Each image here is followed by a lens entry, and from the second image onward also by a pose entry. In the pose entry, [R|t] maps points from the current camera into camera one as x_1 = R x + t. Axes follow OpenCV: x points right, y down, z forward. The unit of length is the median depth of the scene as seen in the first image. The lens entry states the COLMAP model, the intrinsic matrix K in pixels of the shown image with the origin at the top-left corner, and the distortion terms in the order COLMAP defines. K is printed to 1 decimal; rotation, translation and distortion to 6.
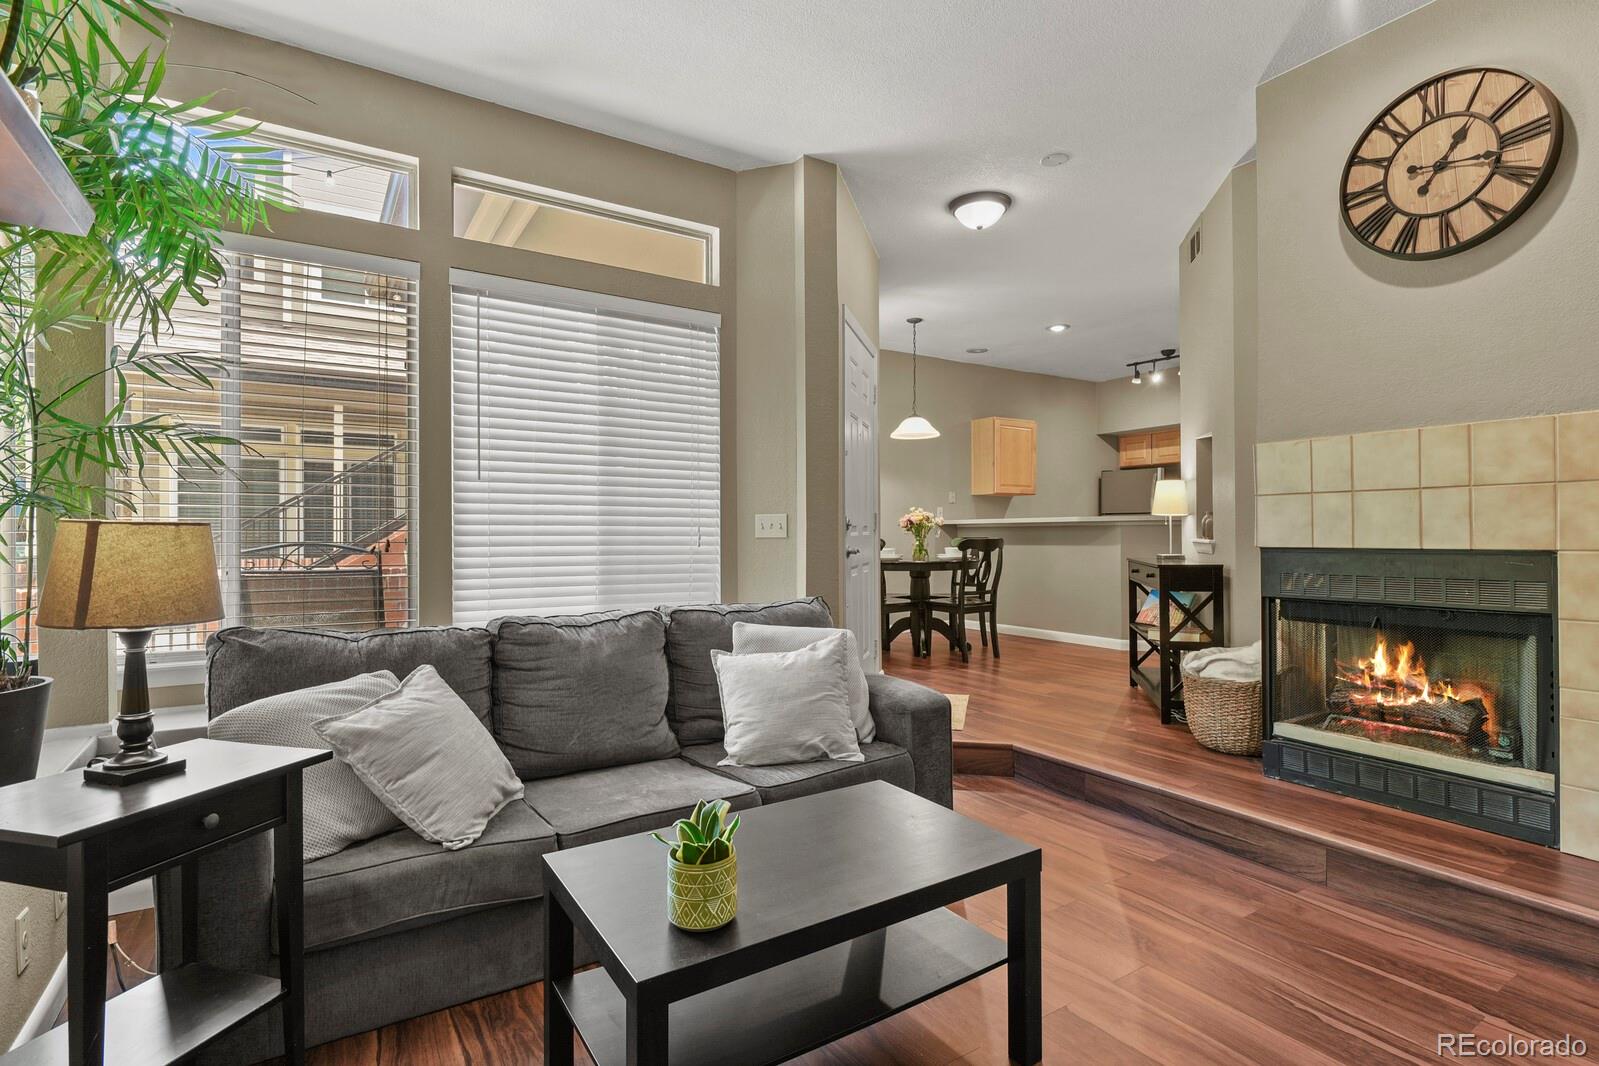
lens RADIAL K [[774.9, 0, 798.3], [0, 774.9, 531.7], [0, 0, 1]] dist [-0.001660, -0.004360]
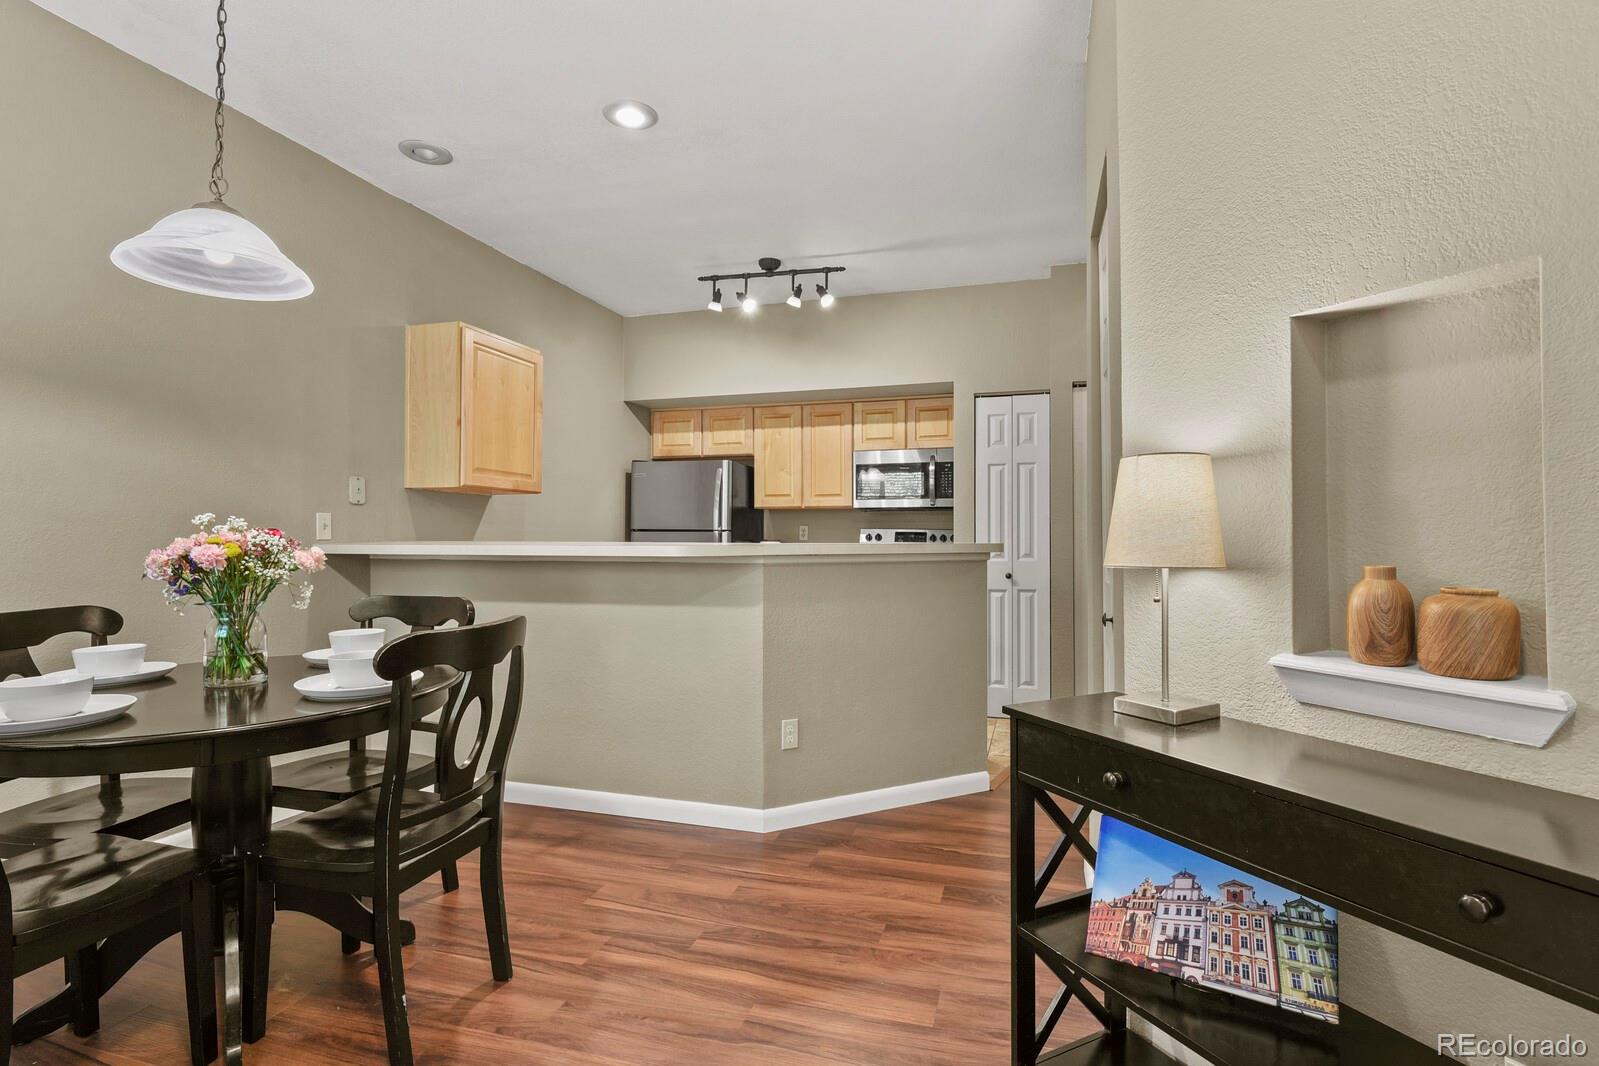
lens RADIAL K [[774.9, 0, 802.7], [0, 774.9, 536.2], [0, 0, 1]] dist [-0.001660, -0.004360]
pose [[0.754737, 0.009332, 0.655962, 0.108241], [-0.008746, 0.999953, -0.004163, -0.020092], [-0.655970, -0.002595, 0.754783, 0.535656]]
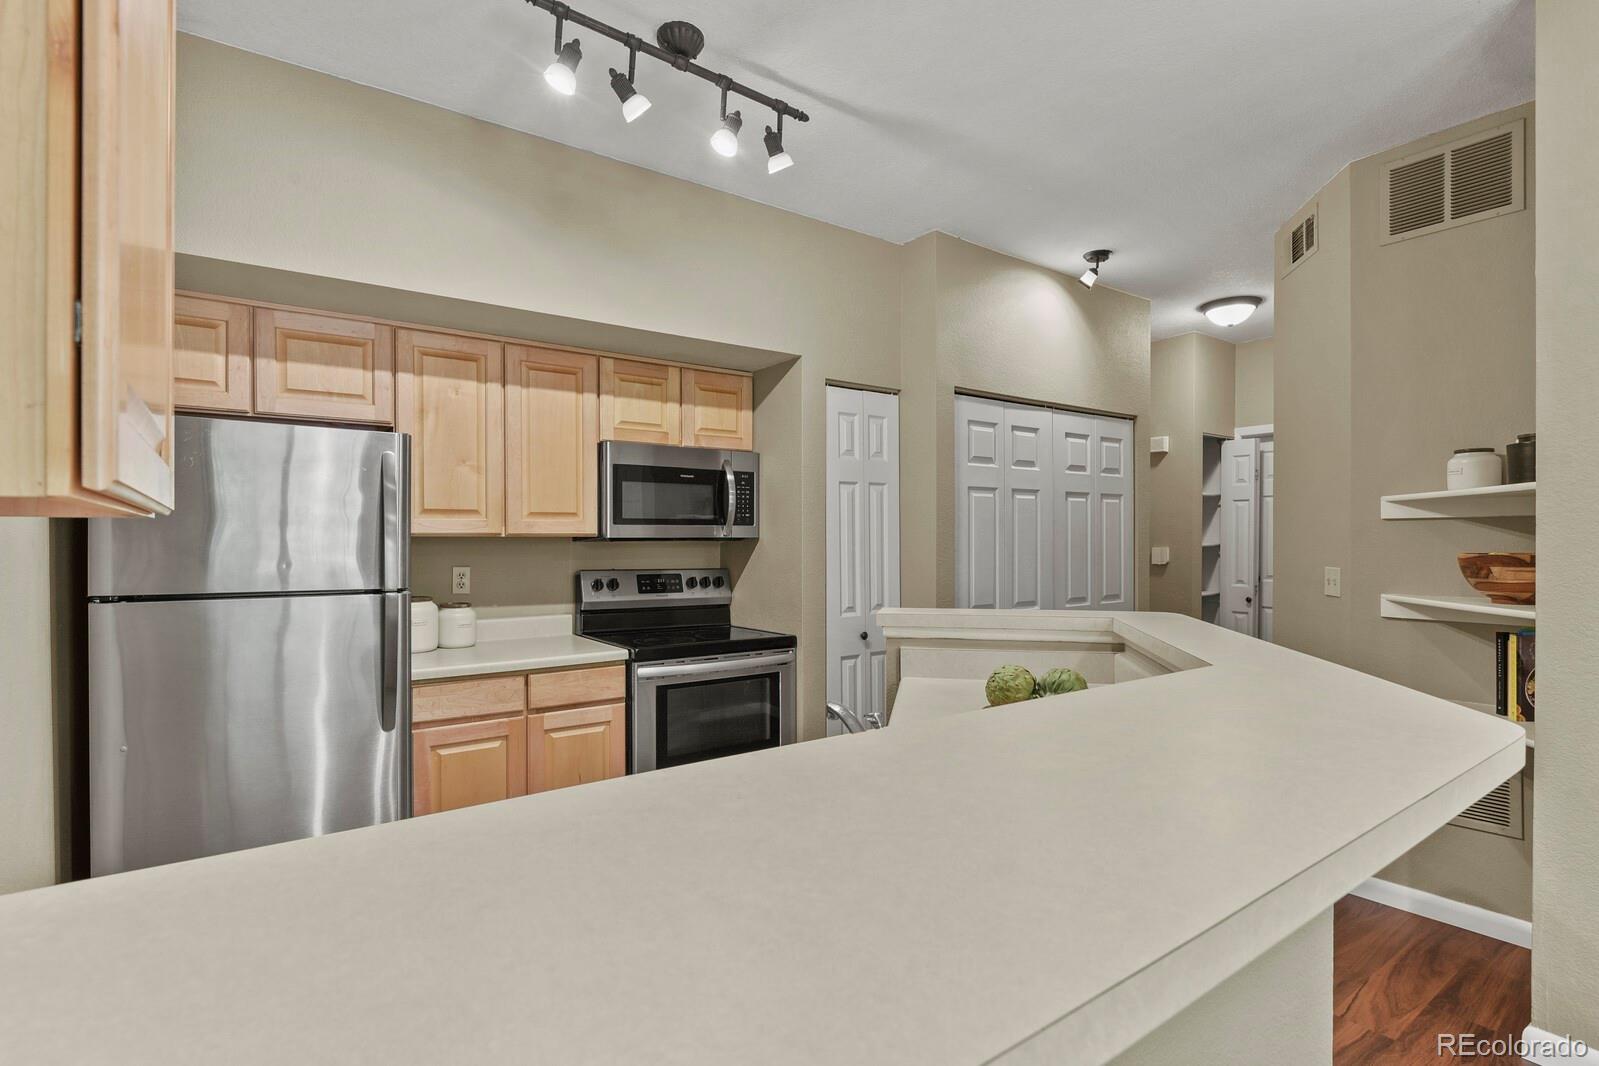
lens RADIAL K [[774.9, 0, 798.6], [0, 774.9, 543.1], [0, 0, 1]] dist [-0.001660, -0.004360]
pose [[-0.063146, 0.001421, 0.998003, 0.191415], [-0.001980, 0.999997, -0.001549, -0.046952], [-0.998002, -0.002074, -0.063143, 0.979820]]
